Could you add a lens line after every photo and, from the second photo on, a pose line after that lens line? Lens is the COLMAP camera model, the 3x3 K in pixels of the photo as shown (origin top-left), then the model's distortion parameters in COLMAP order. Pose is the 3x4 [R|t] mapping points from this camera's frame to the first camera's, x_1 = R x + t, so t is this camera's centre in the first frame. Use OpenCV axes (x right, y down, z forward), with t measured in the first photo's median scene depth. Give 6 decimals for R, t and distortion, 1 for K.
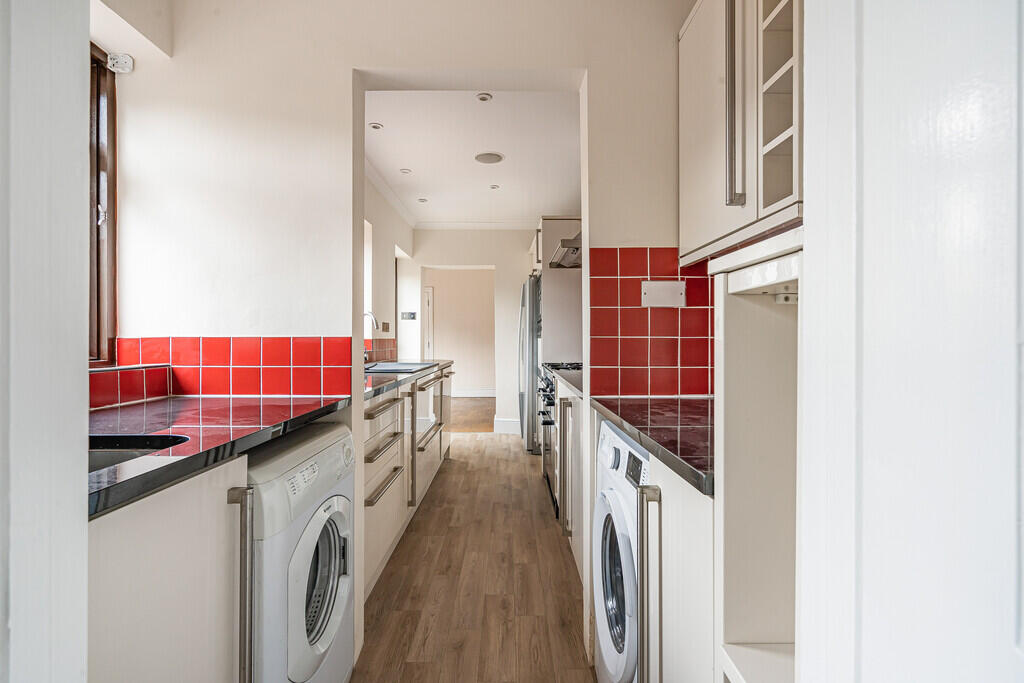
lens RADIAL K [[468.3, 0, 509.5], [0, 468.3, 341.6], [0, 0, 1]] dist [0.003276, 0.000294]
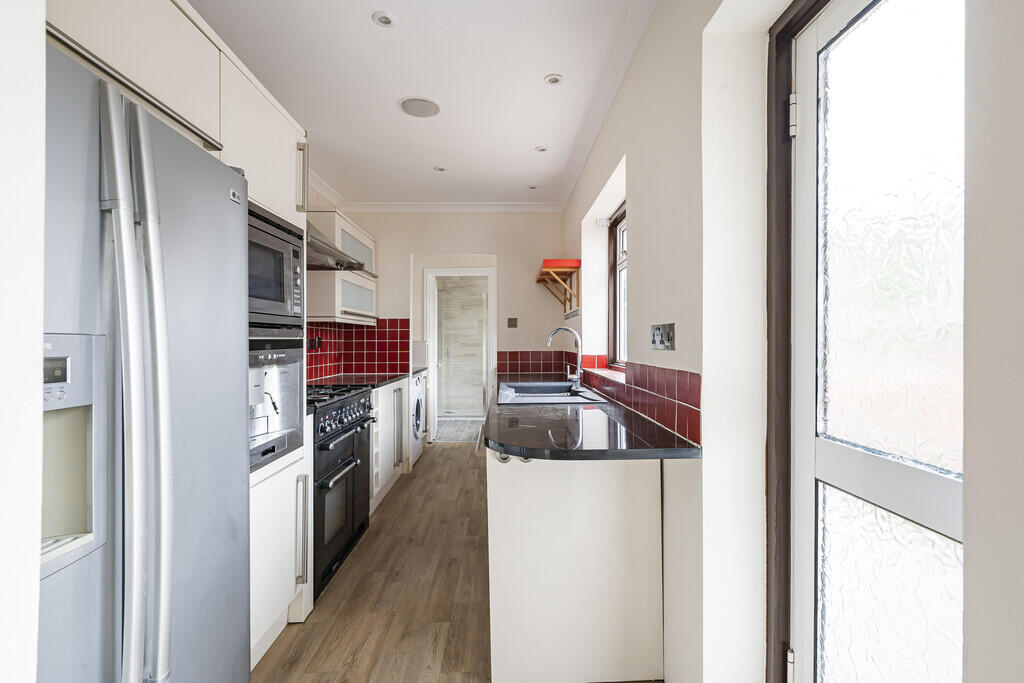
lens RADIAL K [[468.3, 0, 515.0], [0, 468.3, 342.7], [0, 0, 1]] dist [0.003276, 0.000294]
pose [[-0.999805, -0.000483, -0.019738, -0.151541], [-0.000603, 0.999981, 0.006084, -0.031611], [0.019735, 0.006095, -0.999787, 1.500913]]
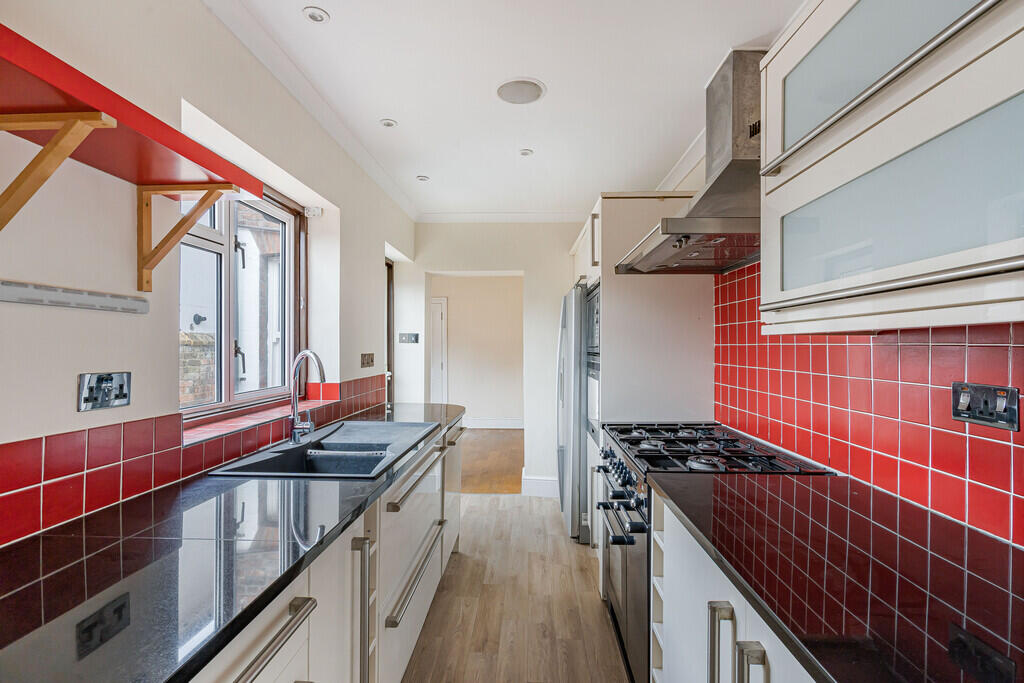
lens RADIAL K [[468.3, 0, 510.1], [0, 468.3, 348.0], [0, 0, 1]] dist [0.003276, 0.000294]
pose [[0.998908, 0.003053, -0.046630, -0.023946], [-0.003051, 0.999995, 0.000105, -0.053534], [0.046630, 0.000038, 0.998912, 0.344006]]
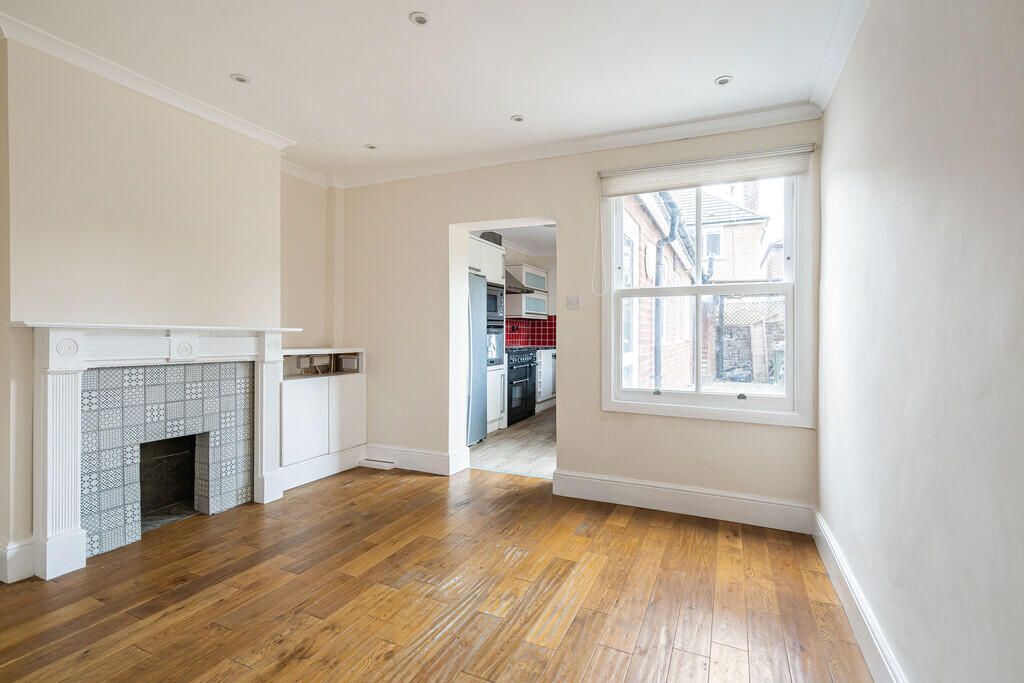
lens RADIAL K [[468.3, 0, 512.3], [0, 468.3, 335.4], [0, 0, 1]] dist [0.003276, 0.000294]
pose [[-0.907229, -0.006572, 0.420585, -0.557670], [-0.003002, 0.999954, 0.009150, -0.013814], [-0.420626, 0.007038, -0.907207, 2.273260]]
